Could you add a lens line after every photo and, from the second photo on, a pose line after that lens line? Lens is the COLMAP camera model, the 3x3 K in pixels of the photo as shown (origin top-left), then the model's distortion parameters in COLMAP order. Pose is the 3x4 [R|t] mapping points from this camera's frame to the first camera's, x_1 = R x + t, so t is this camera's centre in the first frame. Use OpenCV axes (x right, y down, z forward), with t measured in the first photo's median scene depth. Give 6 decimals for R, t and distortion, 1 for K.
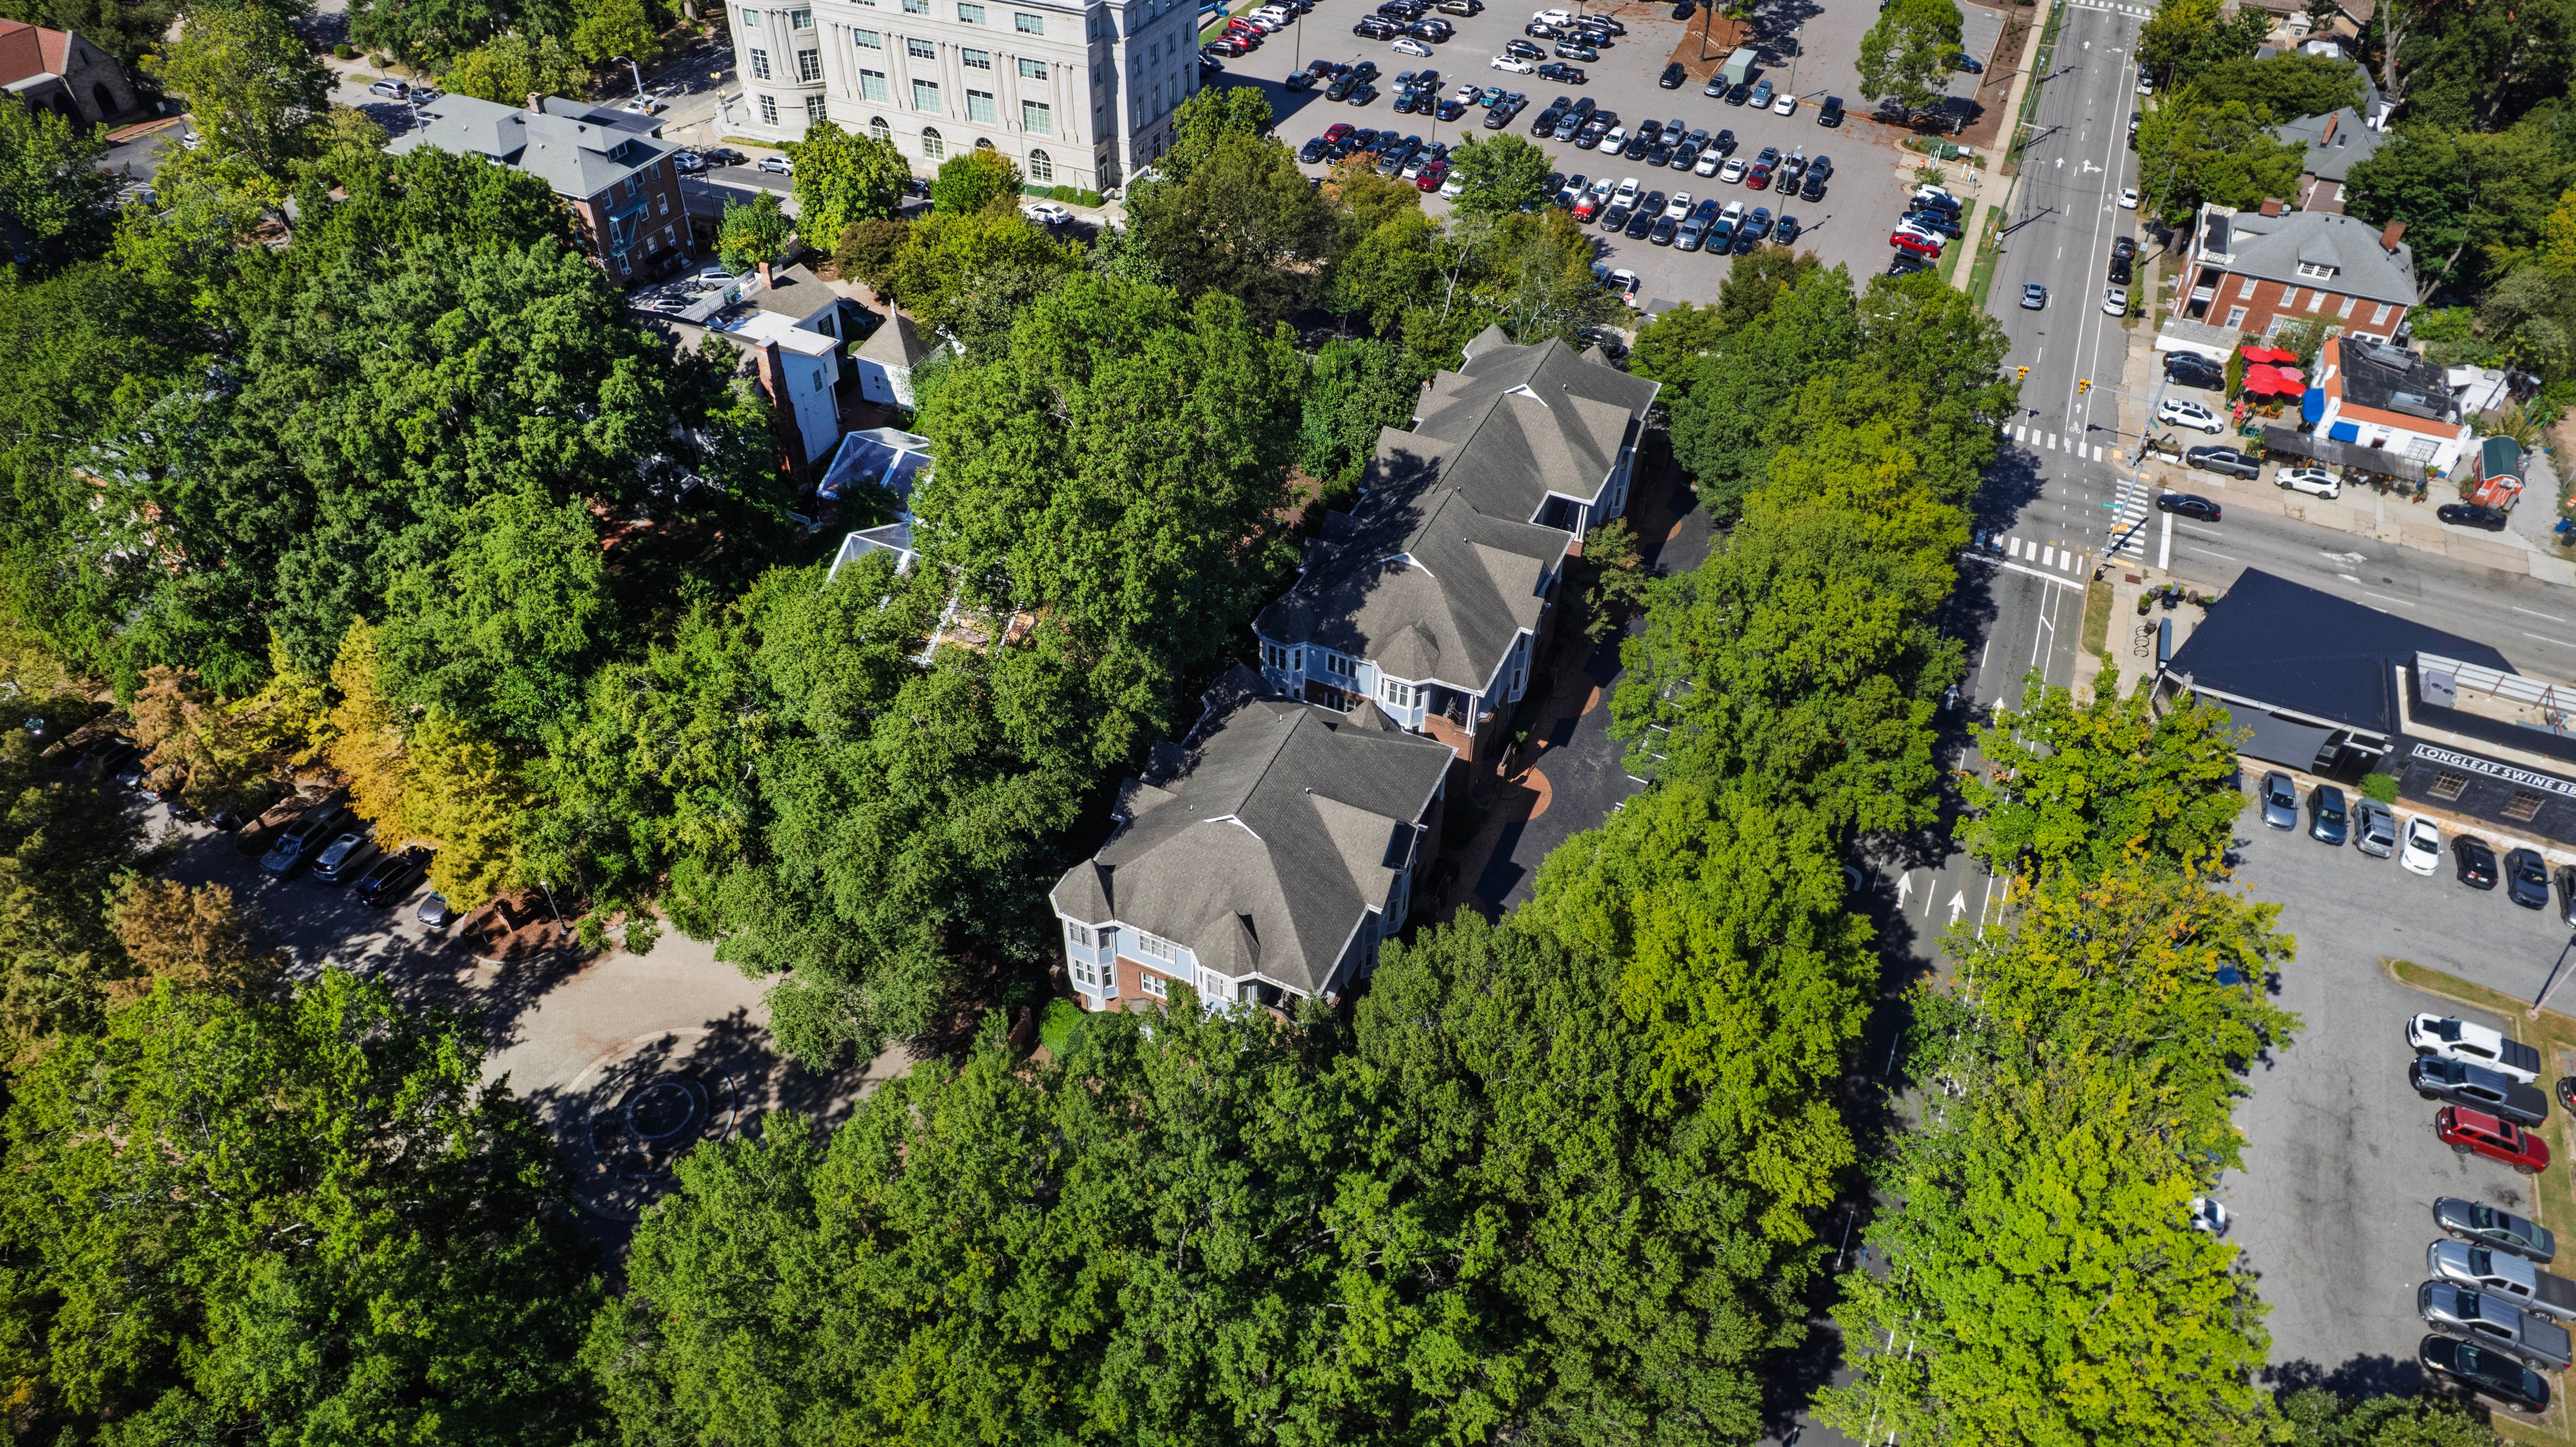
lens RADIAL K [[1645.9, 0, 1294.5], [0, 1645.9, 687.2], [0, 0, 1]] dist [-0.073981, 0.070213]
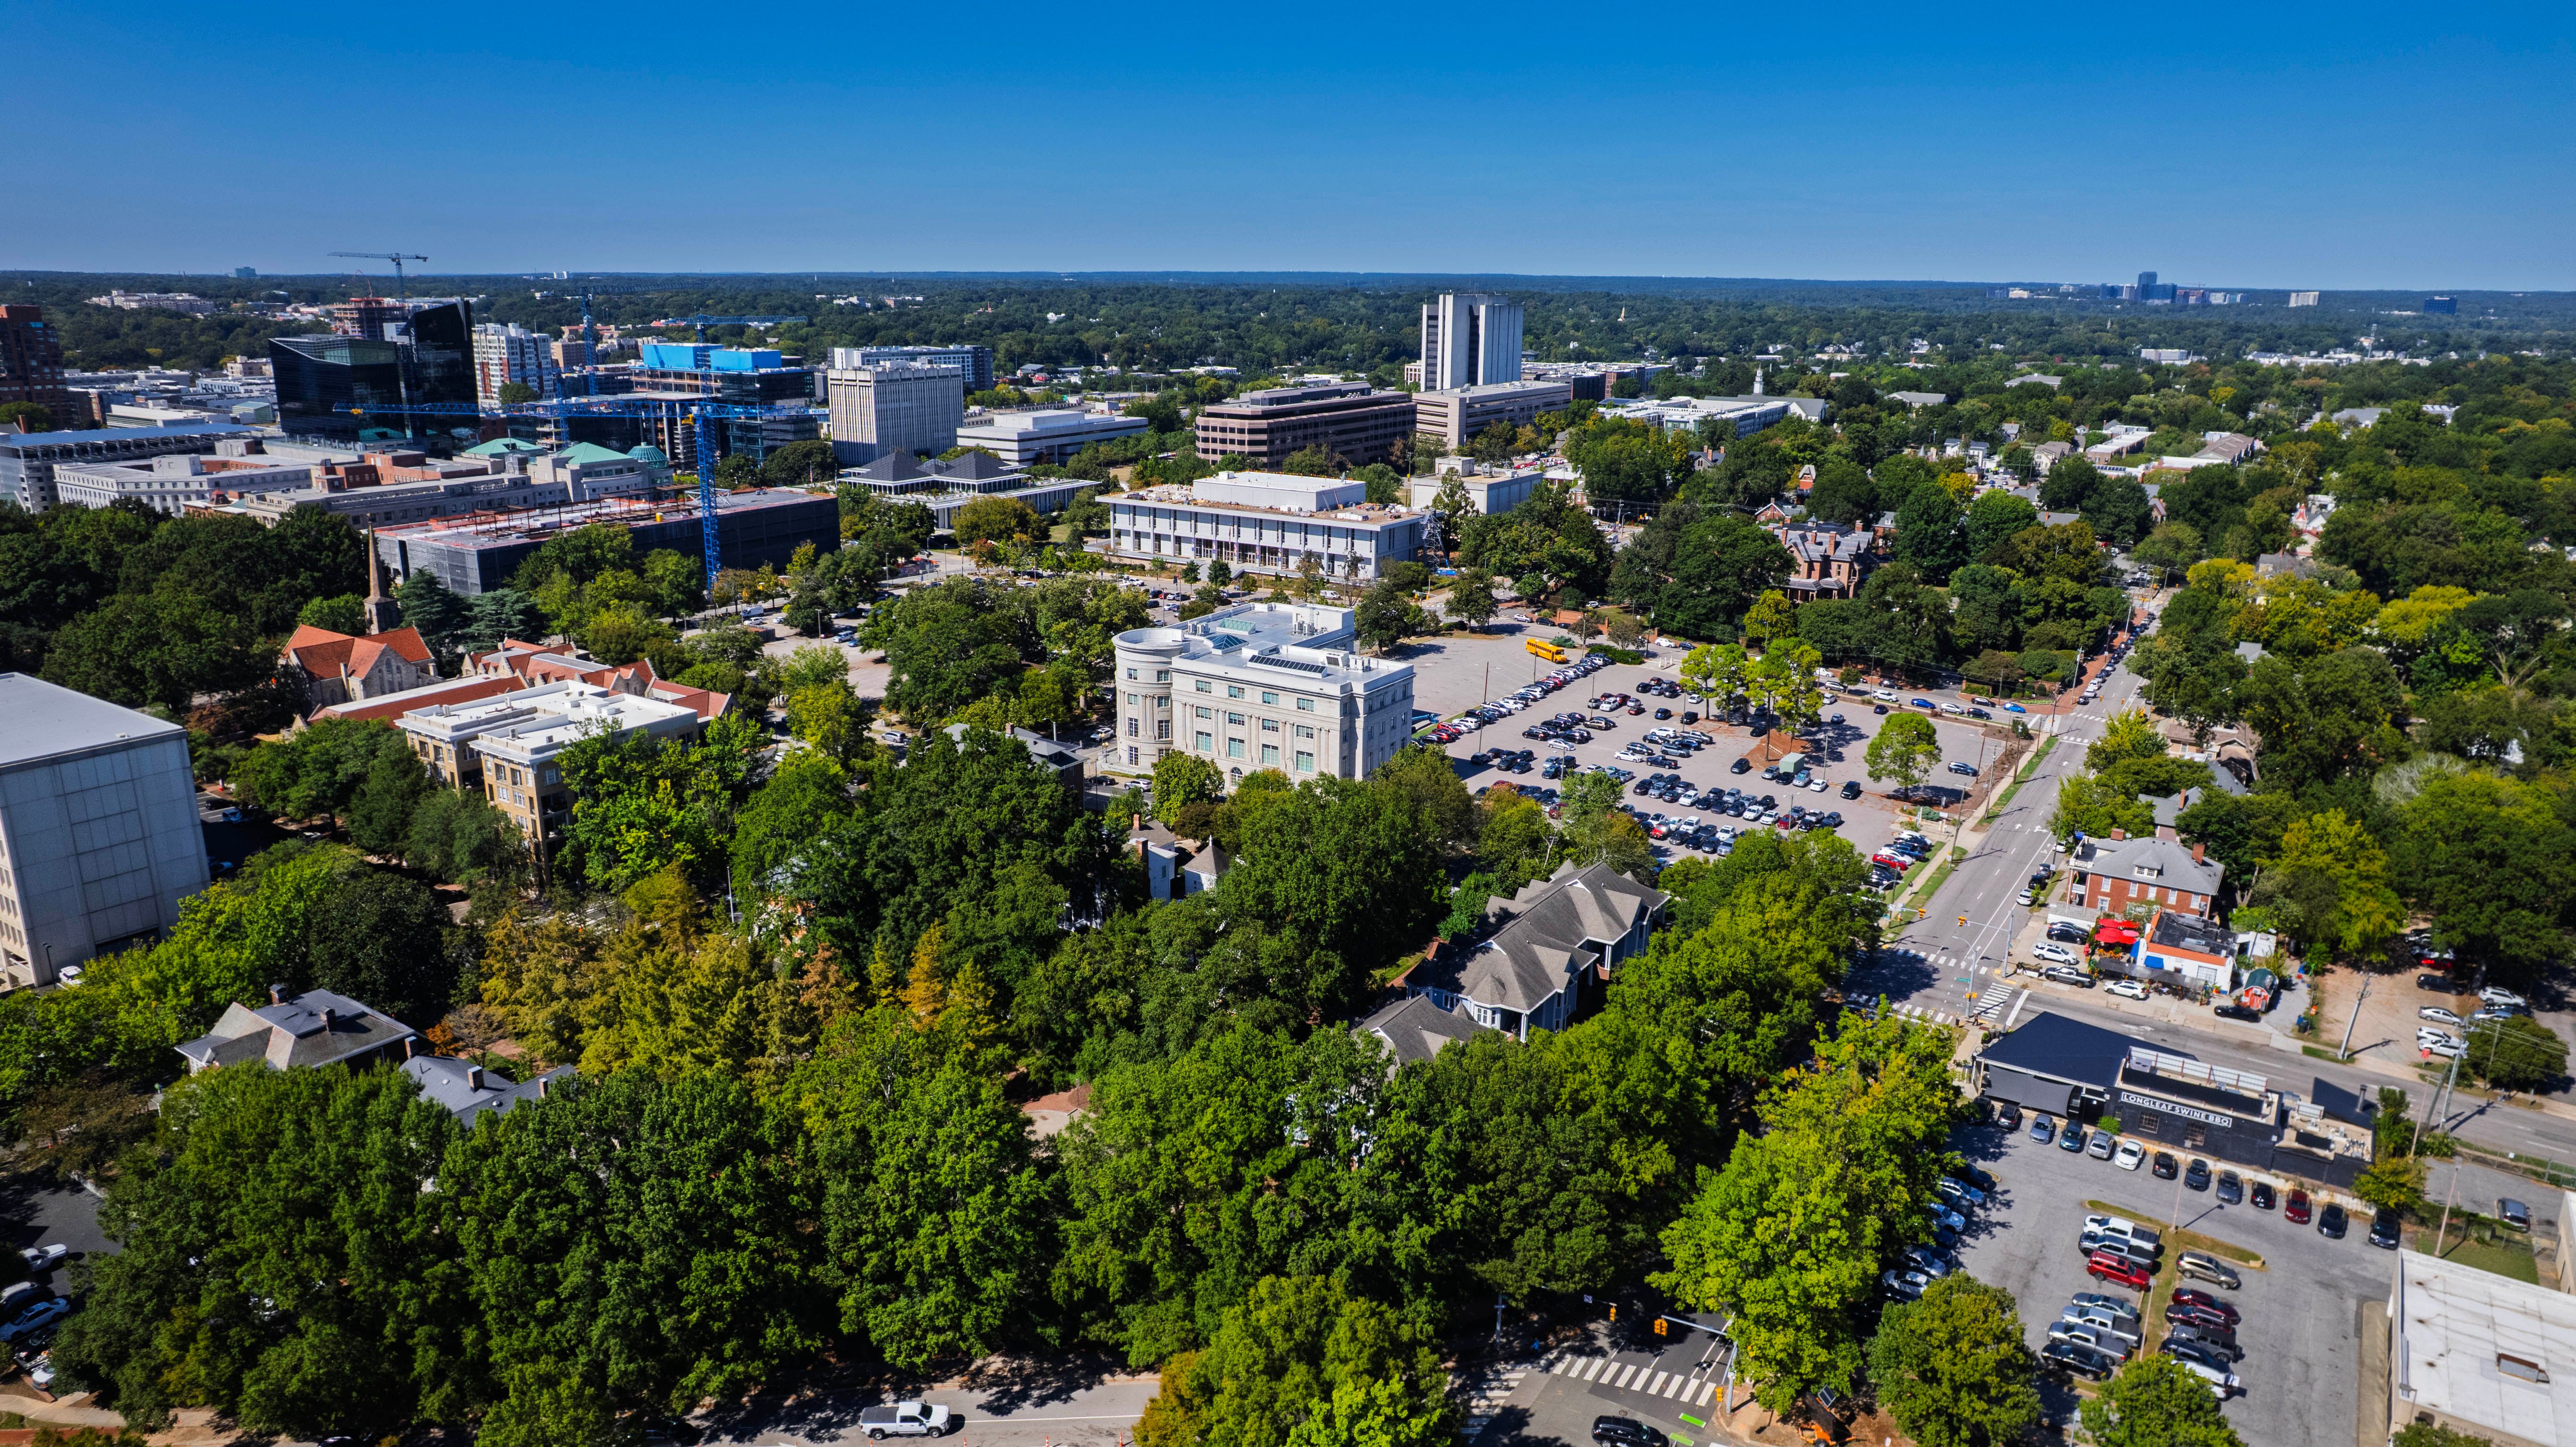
lens RADIAL K [[1645.9, 0, 1294.5], [0, 1645.9, 687.2], [0, 0, 1]] dist [-0.073981, 0.070213]
pose [[0.987738, 0.030941, -0.153022, 0.078585], [-0.096442, 0.891708, -0.442217, 0.311797], [0.122769, 0.451553, 0.883758, -0.469649]]
